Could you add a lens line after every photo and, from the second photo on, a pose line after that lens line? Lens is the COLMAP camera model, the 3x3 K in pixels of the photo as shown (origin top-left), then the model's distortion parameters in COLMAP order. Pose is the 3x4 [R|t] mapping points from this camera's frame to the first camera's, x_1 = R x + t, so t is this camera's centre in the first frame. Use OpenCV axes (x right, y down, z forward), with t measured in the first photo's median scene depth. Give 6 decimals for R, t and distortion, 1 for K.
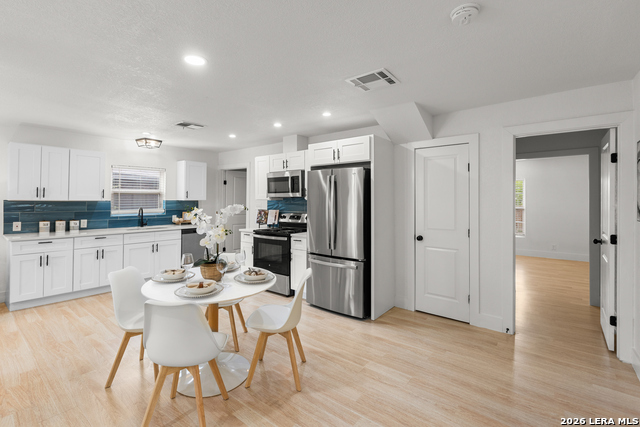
lens RADIAL K [[289.8, 0, 314.6], [0, 289.8, 194.7], [0, 0, 1]] dist [-0.001454, -0.000310]
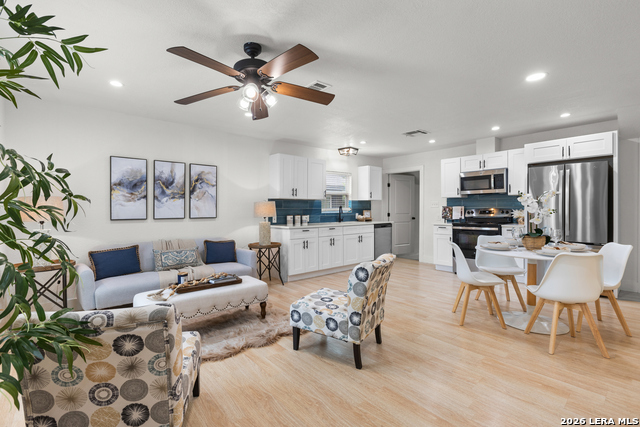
lens RADIAL K [[286.7, 0, 318.4], [0, 286.7, 209.2], [0, 0, 1]] dist [-0.000213, 0.000001]
pose [[0.984072, -0.011943, -0.177367, -0.551660], [0.015424, 0.999714, 0.018258, 0.040143], [0.177099, -0.020703, 0.983975, -0.210056]]
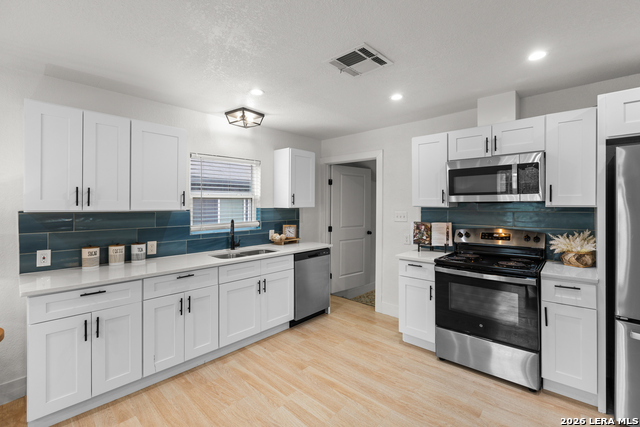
lens RADIAL K [[281.9, 0, 321.9], [0, 281.9, 203.3], [0, 0, 1]] dist [-0.000473, -0.000054]
pose [[0.998329, -0.006877, -0.057376, -0.419889], [0.007667, 0.999879, 0.013553, 0.001036], [0.057276, -0.013970, 0.998261, 0.445342]]
